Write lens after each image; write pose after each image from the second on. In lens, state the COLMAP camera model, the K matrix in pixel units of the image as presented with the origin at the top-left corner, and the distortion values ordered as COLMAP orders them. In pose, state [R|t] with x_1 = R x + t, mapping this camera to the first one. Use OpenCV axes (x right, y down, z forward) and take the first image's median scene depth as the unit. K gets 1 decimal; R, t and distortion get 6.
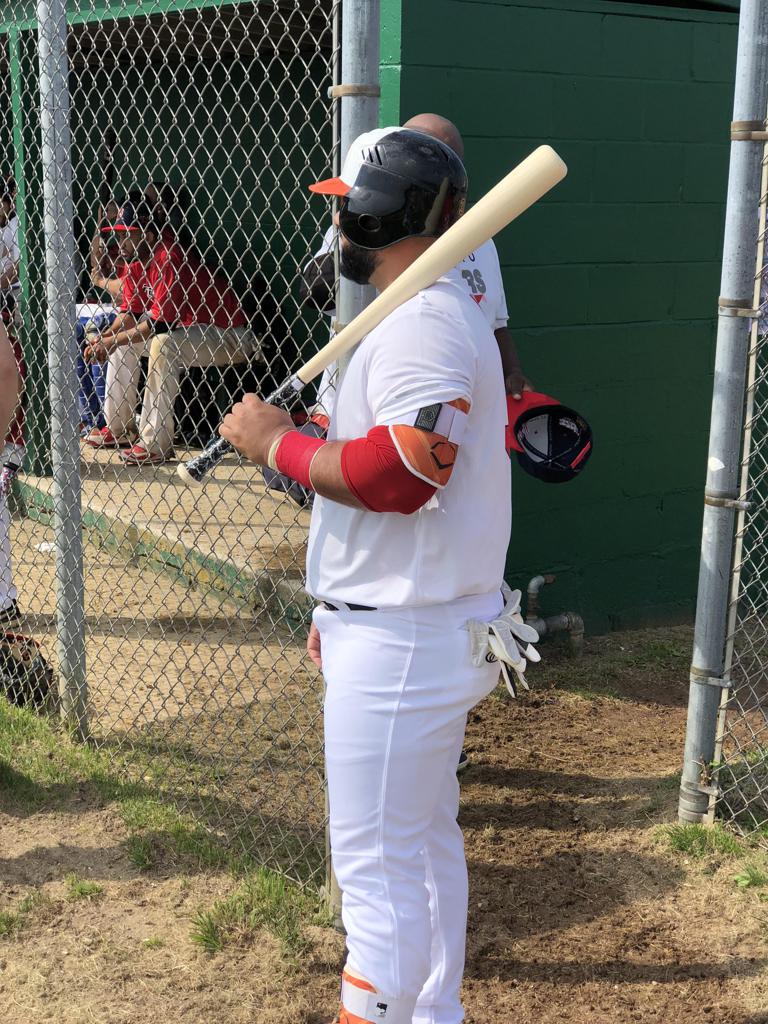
lens RADIAL K [[1584.0, 0, 384.0], [0, 1584.0, 512.0], [0, 0, 1]] dist [0.131129, -0.446484]
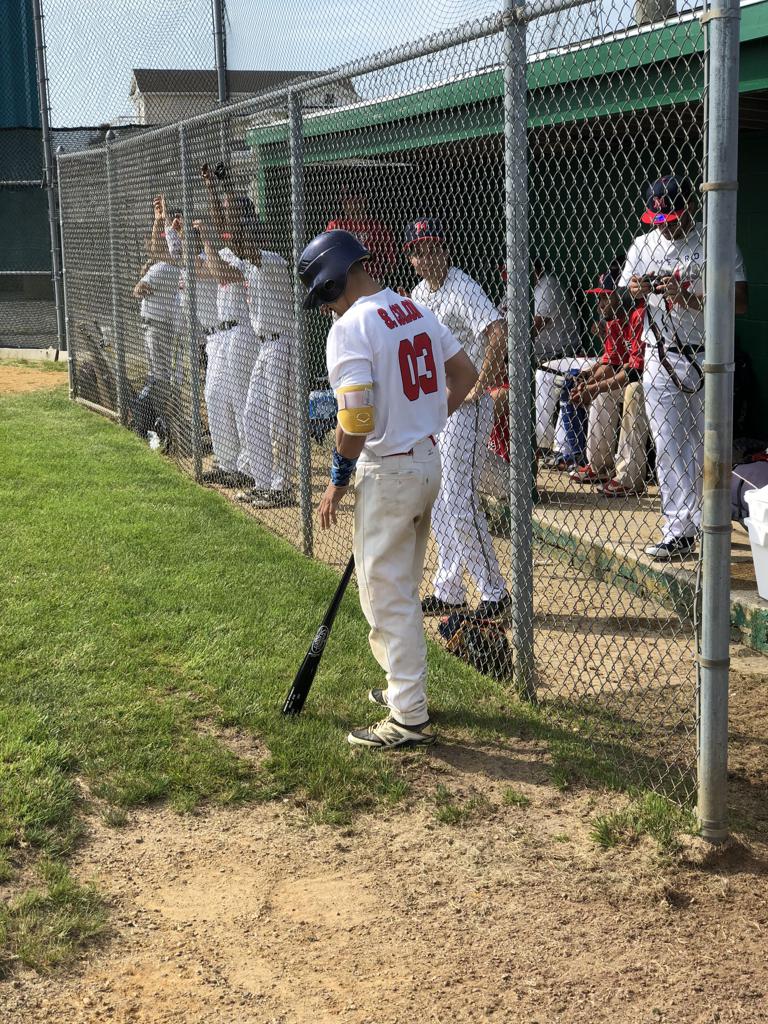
lens RADIAL K [[1584.0, 0, 384.0], [0, 1584.0, 512.0], [0, 0, 1]] dist [0.131129, -0.446484]
pose [[0.946710, 0.018086, -0.321578, 0.126877], [-0.029129, 0.999138, -0.029562, 0.044686], [0.320767, 0.037354, 0.946421, -0.279481]]
